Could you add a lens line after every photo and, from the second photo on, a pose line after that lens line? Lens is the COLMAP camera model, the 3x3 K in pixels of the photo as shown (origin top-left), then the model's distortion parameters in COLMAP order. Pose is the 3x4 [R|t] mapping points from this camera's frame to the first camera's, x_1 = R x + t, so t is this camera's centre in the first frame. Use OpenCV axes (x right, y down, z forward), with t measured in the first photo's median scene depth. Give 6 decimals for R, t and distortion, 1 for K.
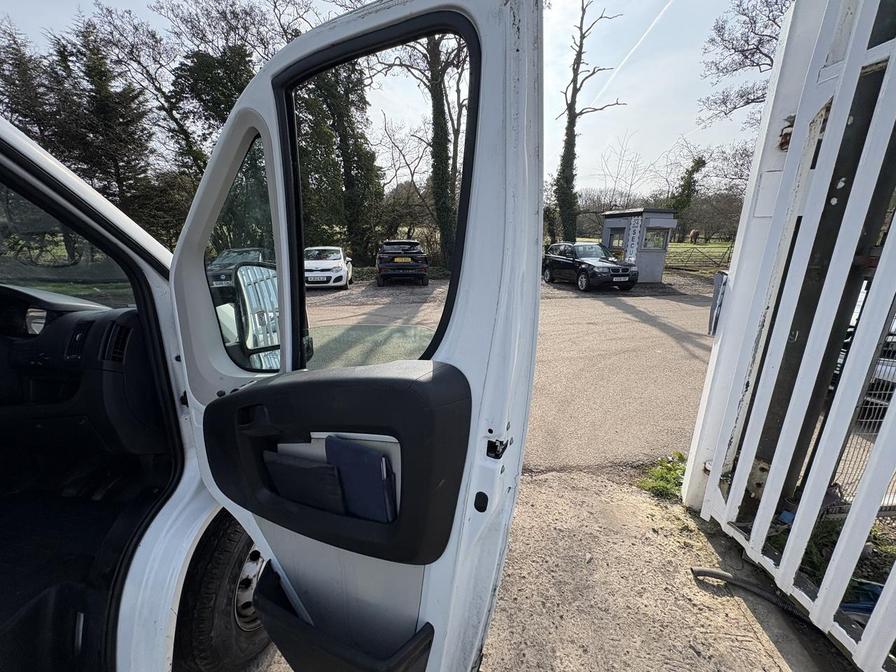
lens RADIAL K [[354.7, 0, 448.0], [0, 354.7, 336.0], [0, 0, 1]] dist [0.000388, 0.000155]
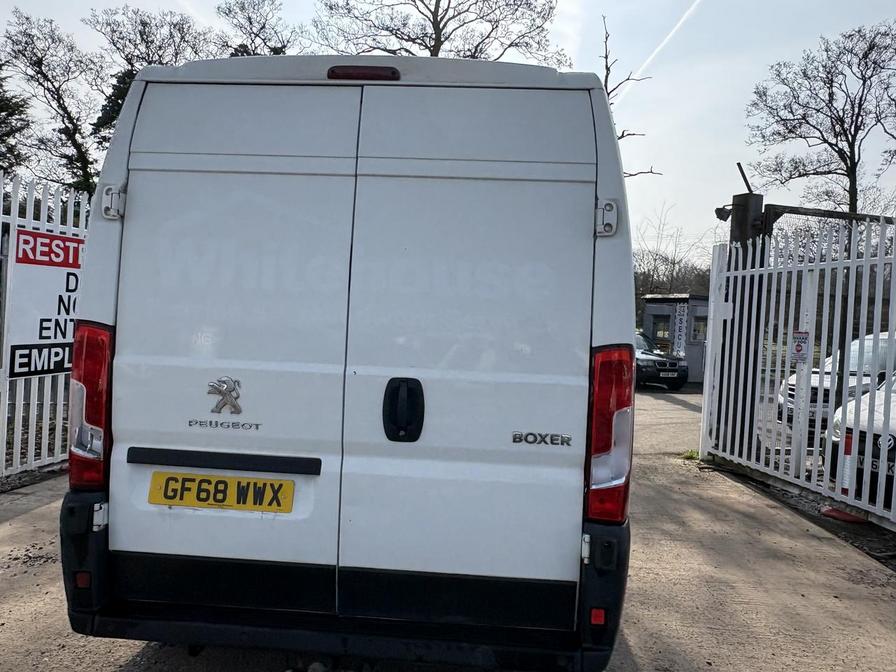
lens RADIAL K [[678.8, 0, 448.0], [0, 678.8, 336.0], [0, 0, 1]] dist [-0.000902, 0.002103]
pose [[0.991519, 0.041841, 0.123042, -0.170665], [-0.011188, 0.970724, -0.239937, 0.104766], [-0.129479, 0.236525, 0.962960, -0.368311]]
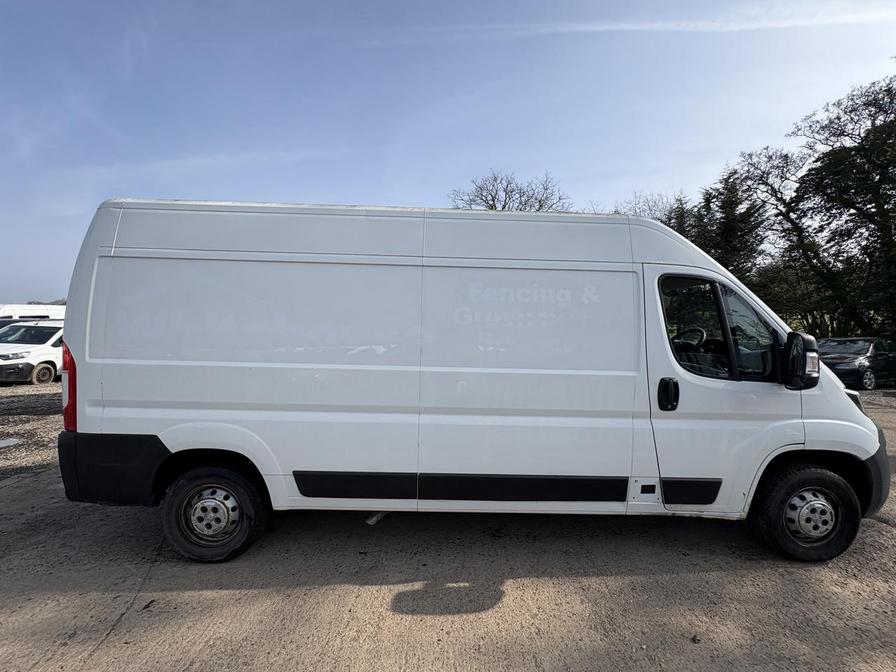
lens RADIAL K [[357.9, 0, 448.0], [0, 357.9, 334.7], [0, 0, 1]] dist [0.000523, 0.000122]
pose [[0.213262, 0.015149, -0.976878, 0.070438], [-0.257573, 0.965377, -0.041260, 0.033210], [0.942431, 0.260417, 0.209780, -0.110402]]
